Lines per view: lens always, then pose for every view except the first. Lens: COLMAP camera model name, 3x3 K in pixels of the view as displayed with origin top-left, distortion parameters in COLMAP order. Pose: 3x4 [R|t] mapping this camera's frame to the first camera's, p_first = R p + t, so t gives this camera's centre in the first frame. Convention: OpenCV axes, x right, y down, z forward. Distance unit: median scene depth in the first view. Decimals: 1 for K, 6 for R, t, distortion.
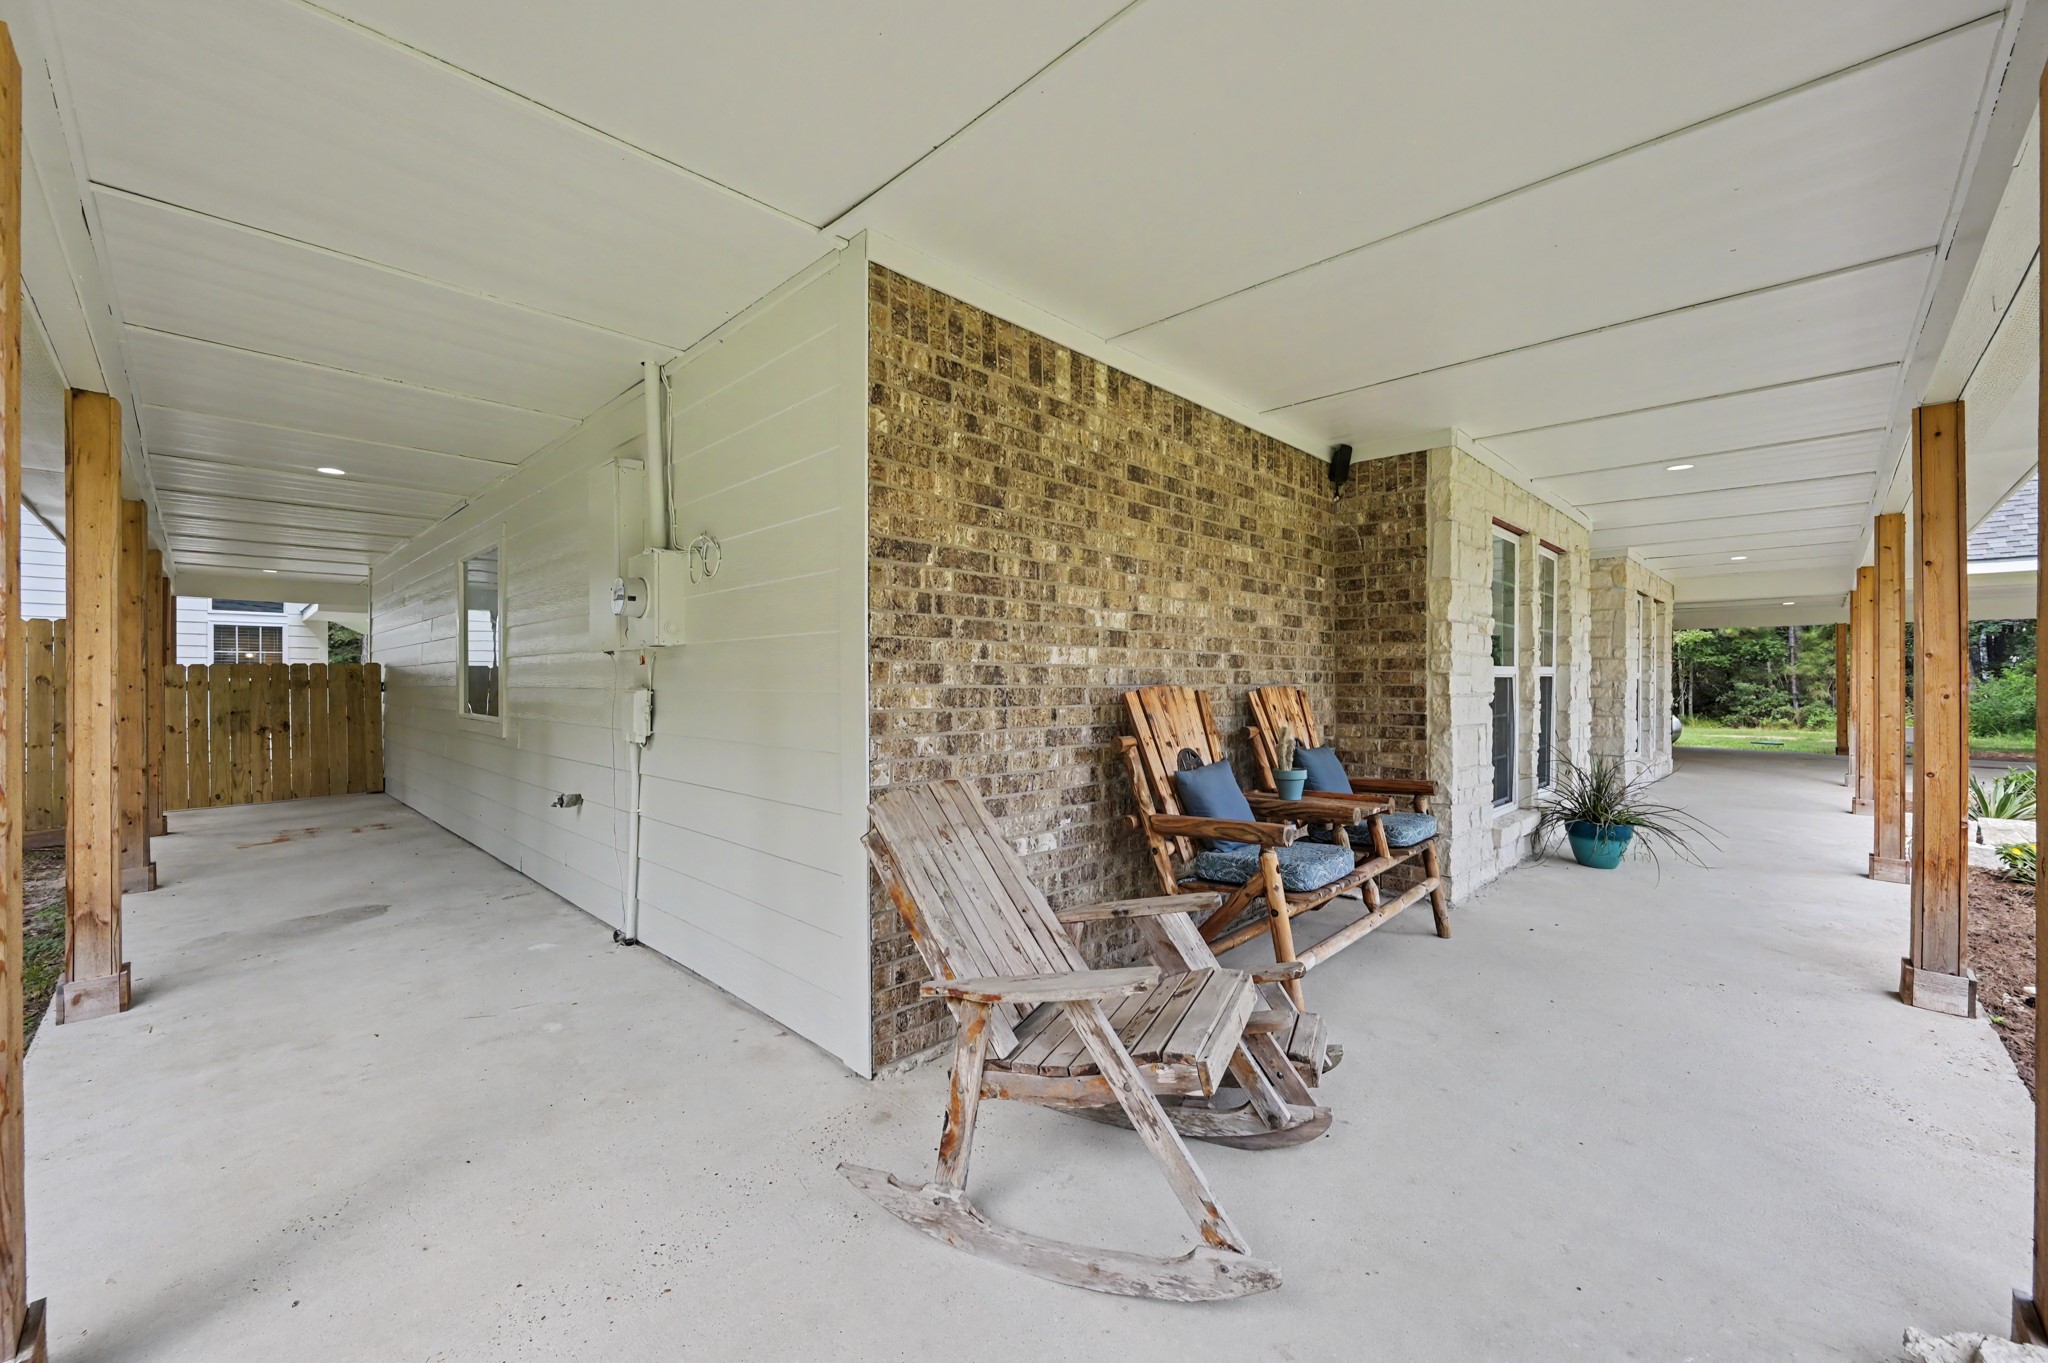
lens RADIAL K [[812.1, 0, 1027.4], [0, 812.1, 685.3], [0, 0, 1]] dist [0.001882, 0.000675]
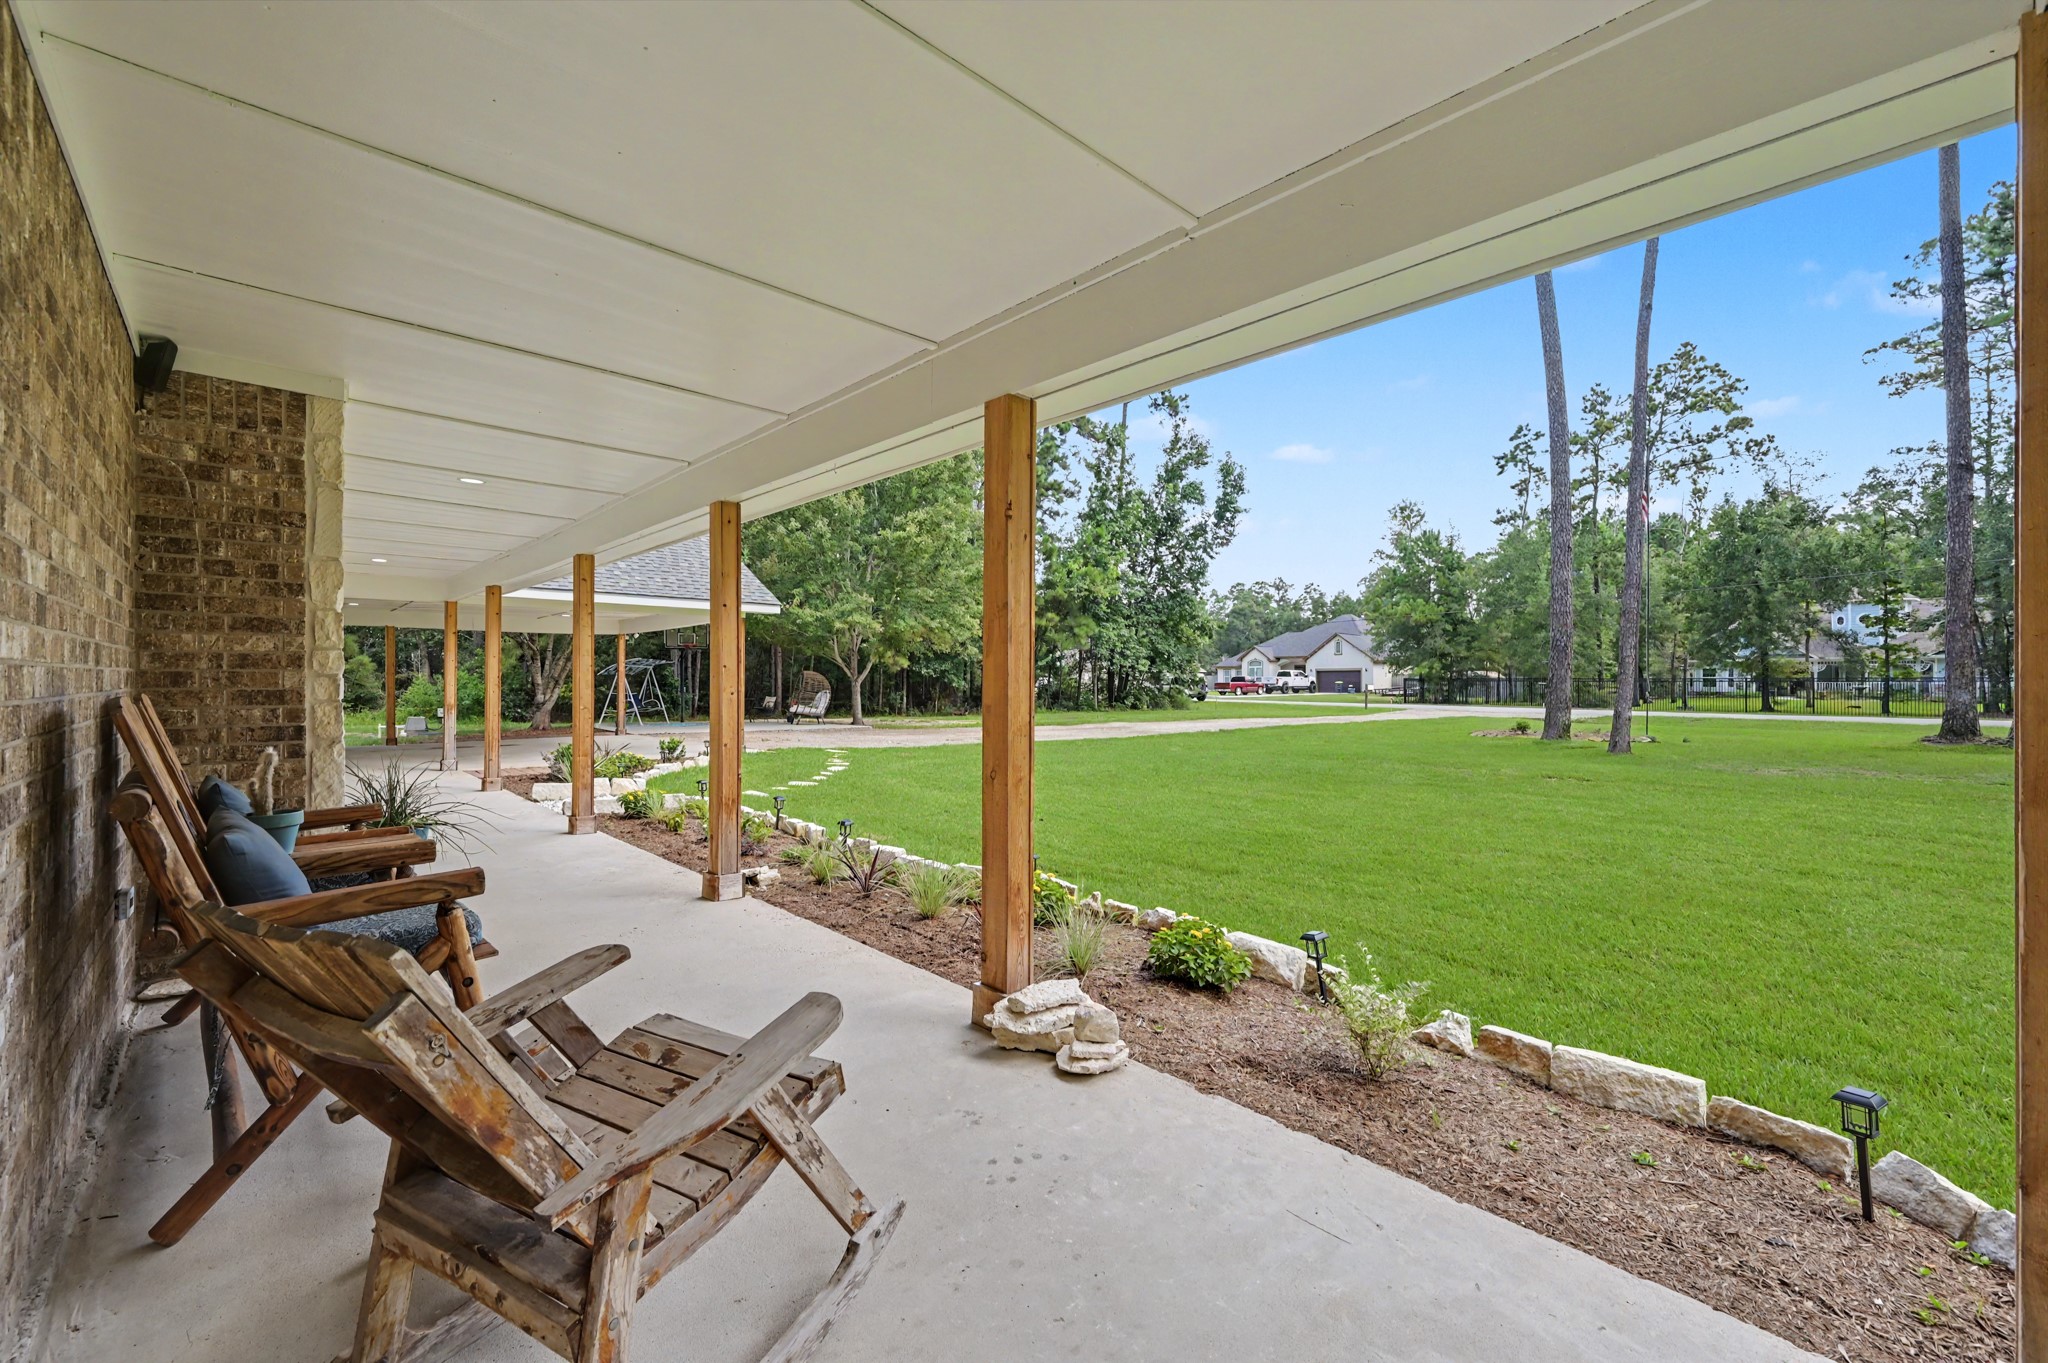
lens RADIAL K [[850.9, 0, 1026.3], [0, 850.9, 677.3], [0, 0, 1]] dist [-0.007323, 0.001419]
pose [[0.044913, 0.000405, 0.998991, -0.297715], [0.001516, 0.999999, -0.000474, -0.009763], [-0.998990, 0.001536, 0.044912, 0.249705]]
